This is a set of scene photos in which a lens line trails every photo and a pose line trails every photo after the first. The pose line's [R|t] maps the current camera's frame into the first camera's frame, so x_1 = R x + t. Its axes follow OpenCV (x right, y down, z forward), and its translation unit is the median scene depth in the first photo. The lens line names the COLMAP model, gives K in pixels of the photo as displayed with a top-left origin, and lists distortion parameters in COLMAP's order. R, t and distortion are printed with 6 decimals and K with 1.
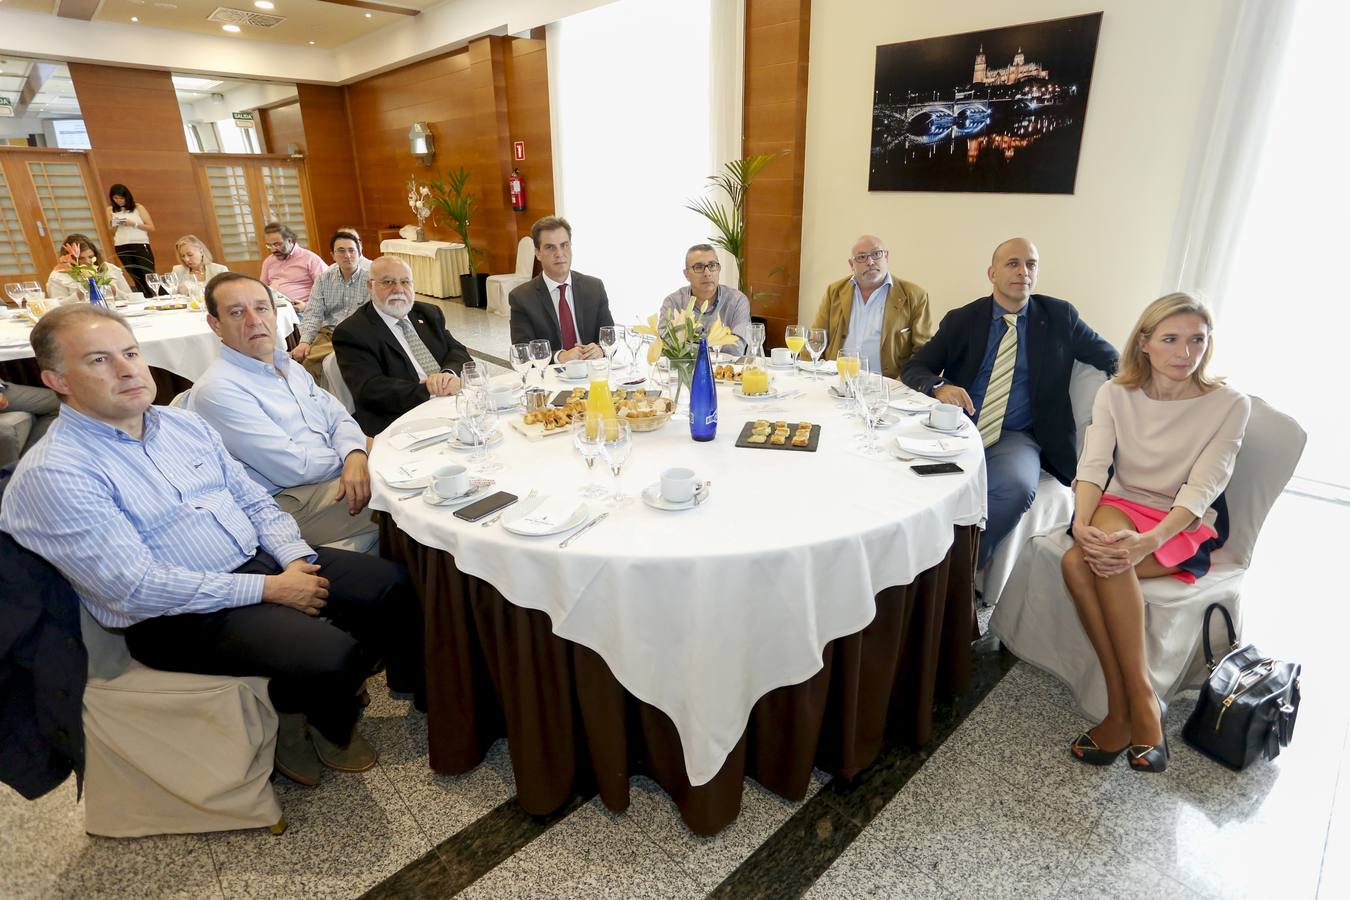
lens RADIAL K [[686.9, 0, 699.2], [0, 686.9, 429.0], [0, 0, 1]] dist [-0.043485, 0.025078]
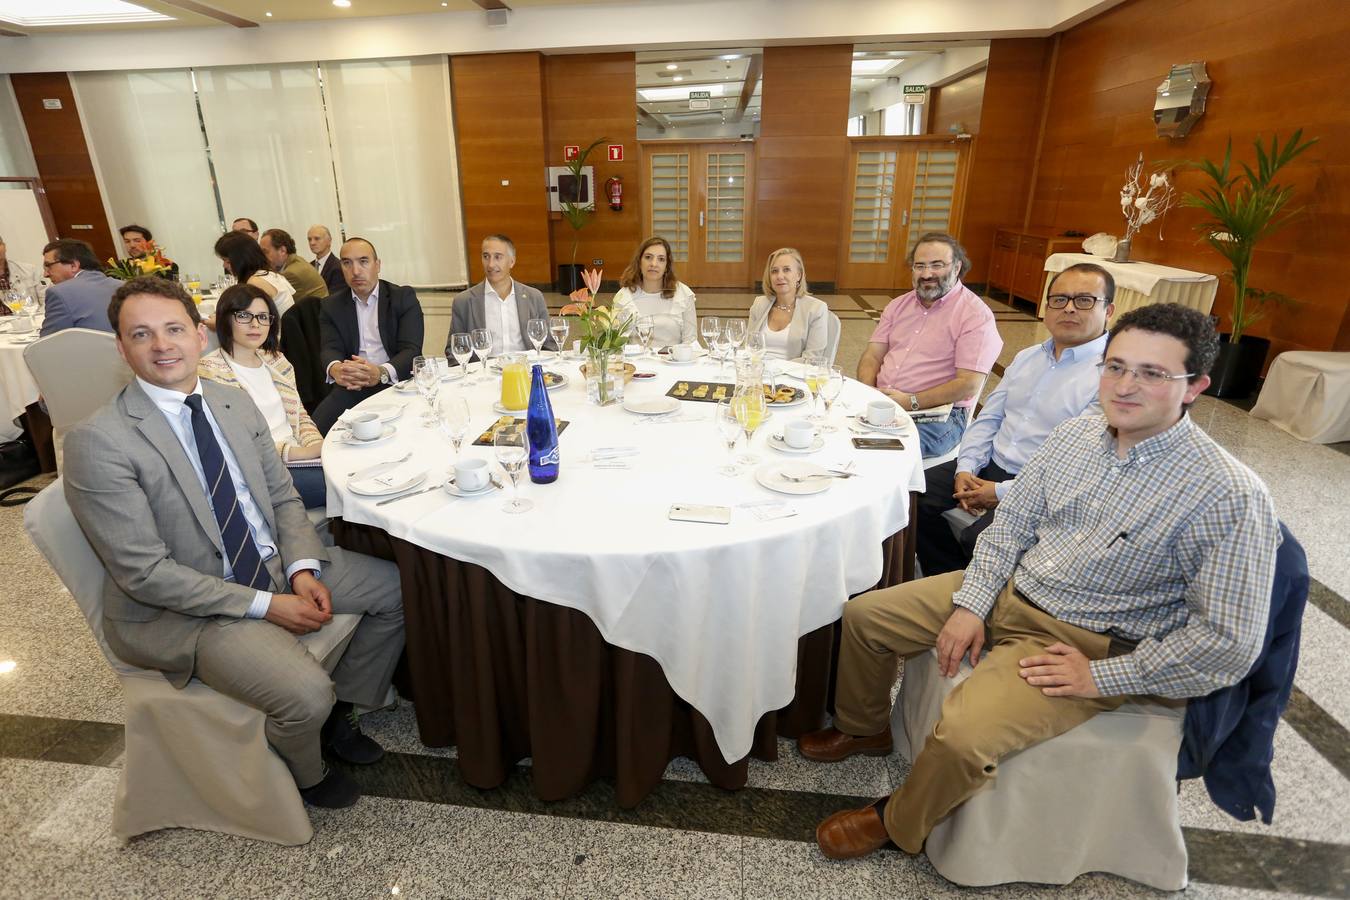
lens RADIAL K [[686.9, 0, 647.8], [0, 686.9, 431.8], [0, 0, 1]] dist [-0.043485, 0.025078]
pose [[0.630777, 0.256175, -0.732458, -0.234062], [-0.246541, 0.961185, 0.123856, -0.117821], [0.735757, 0.102455, 0.669451, 0.346239]]
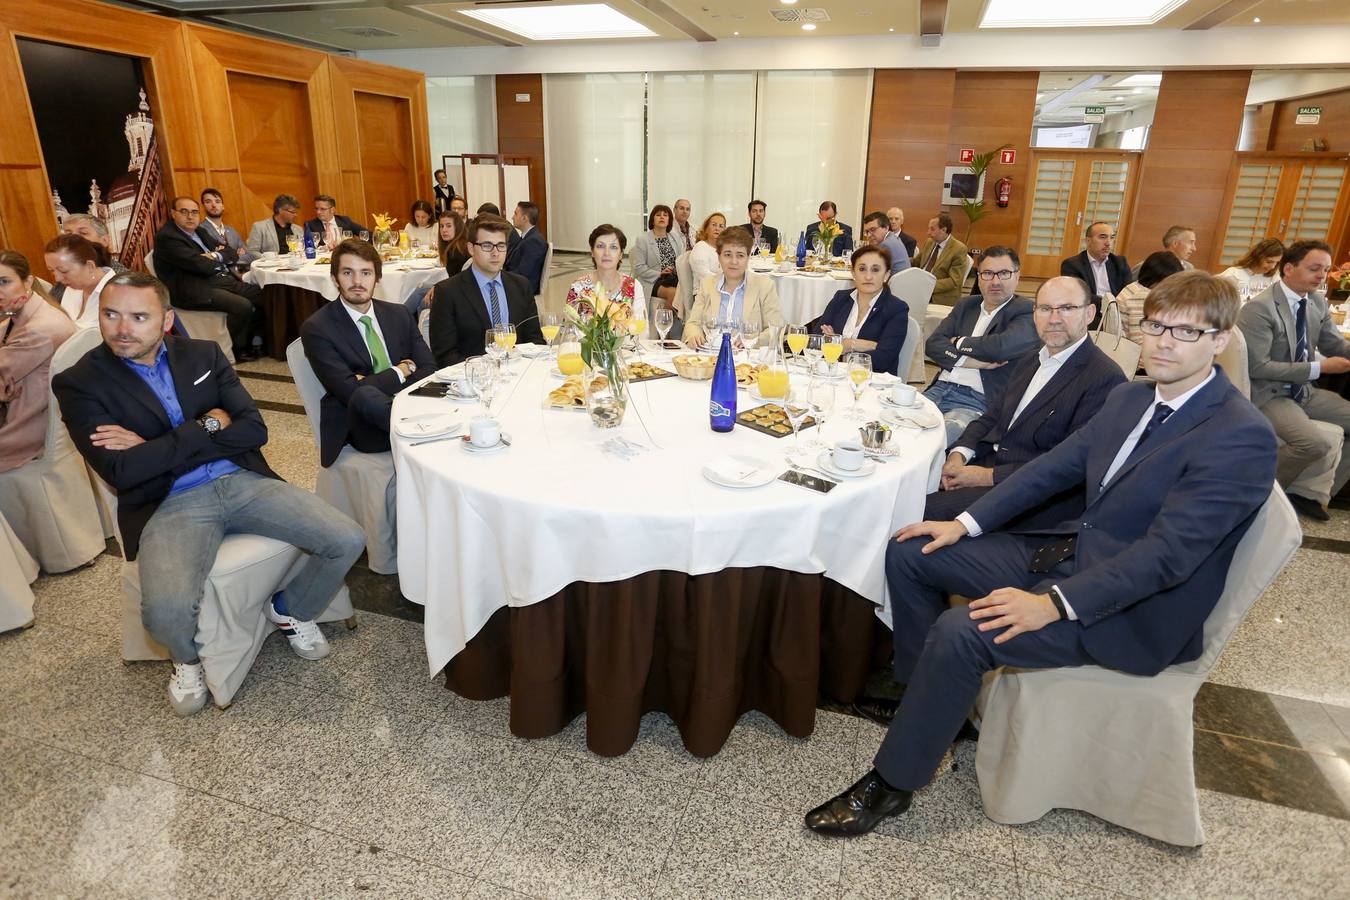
lens RADIAL K [[734.9, 0, 704.6], [0, 734.9, 392.5], [0, 0, 1]] dist [-0.033552, 0.024259]
pose [[0.509422, 0.261177, -0.819924, -0.261407], [-0.310795, 0.944354, 0.107715, 0.046303], [0.802431, 0.199956, 0.562247, -0.145512]]
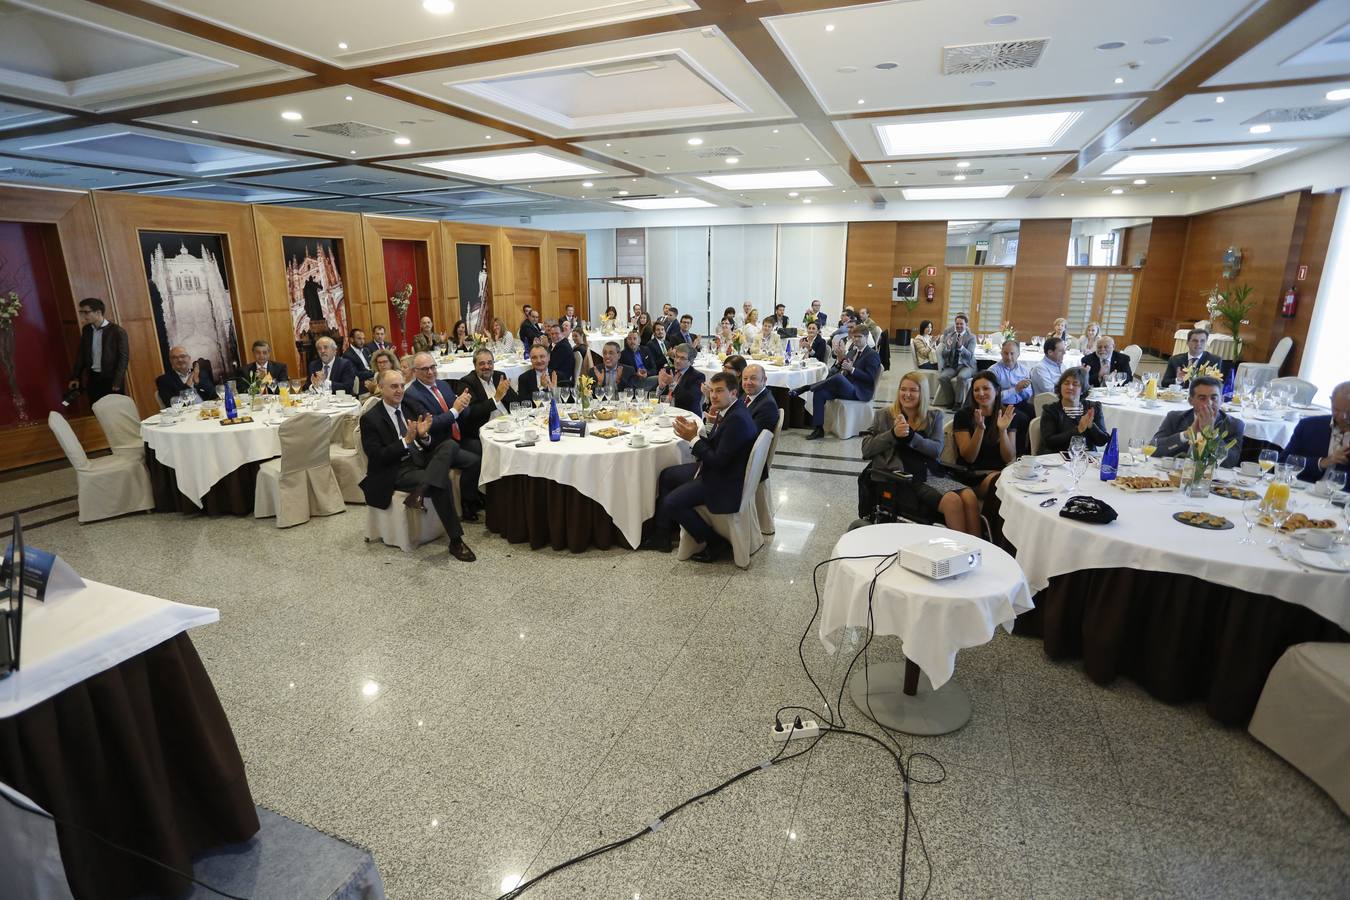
lens RADIAL K [[686.9, 0, 670.7], [0, 686.9, 442.5], [0, 0, 1]] dist [-0.043485, 0.025078]
pose [[0.430295, 0.222700, -0.874786, 0.425699], [-0.298151, 0.949766, 0.095132, 0.143941], [0.852028, 0.219883, 0.475078, -0.591862]]
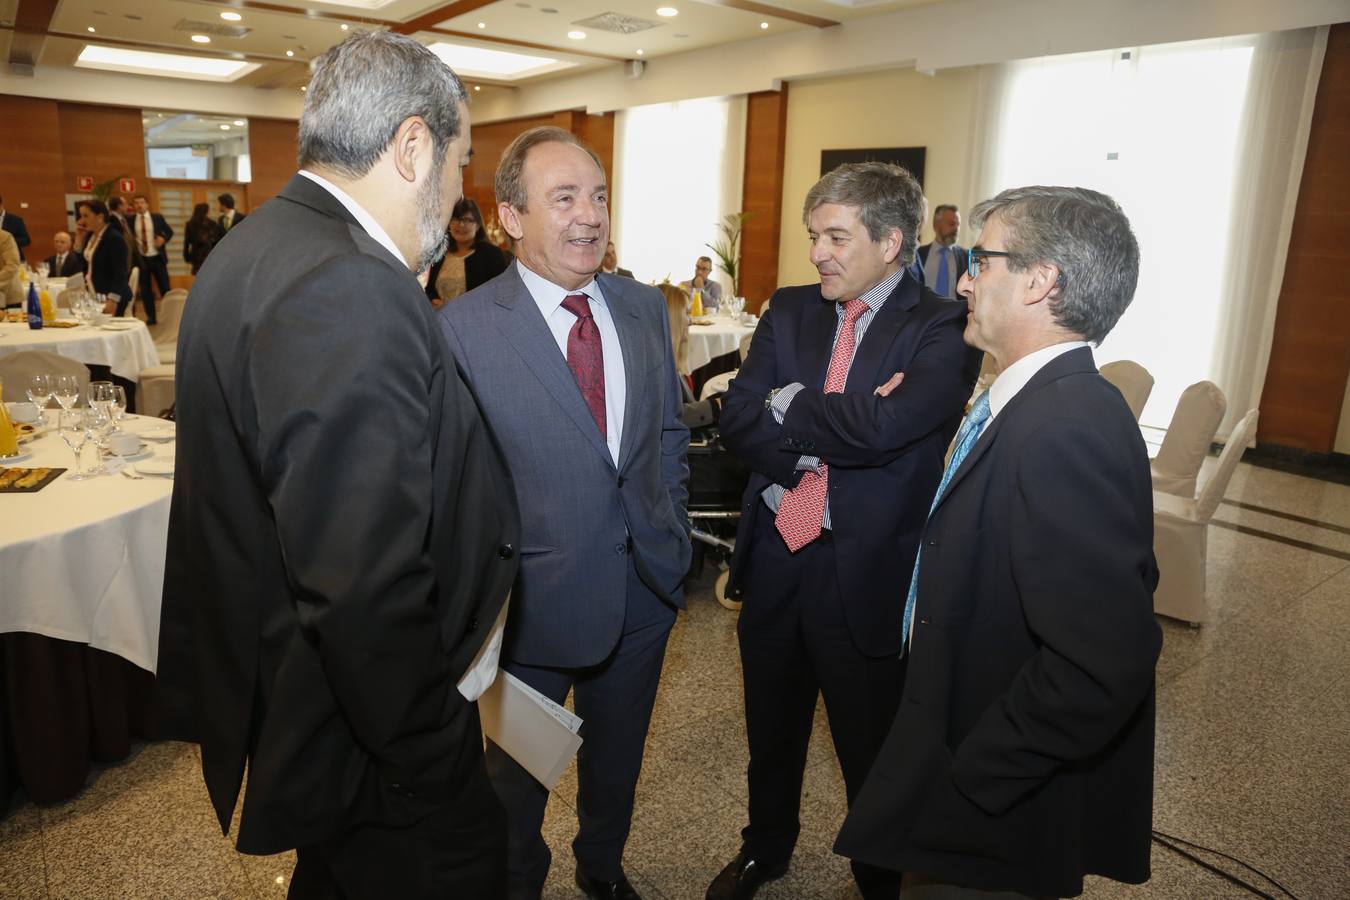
lens RADIAL K [[915.1, 0, 673.9], [0, 915.1, 442.7], [0, 0, 1]] dist [-0.065583, 0.025504]
pose [[0.992453, 0.065522, -0.103653, 0.107072], [-0.075972, 0.992052, -0.100305, 0.211798], [0.096257, 0.107423, 0.989543, -0.631871]]
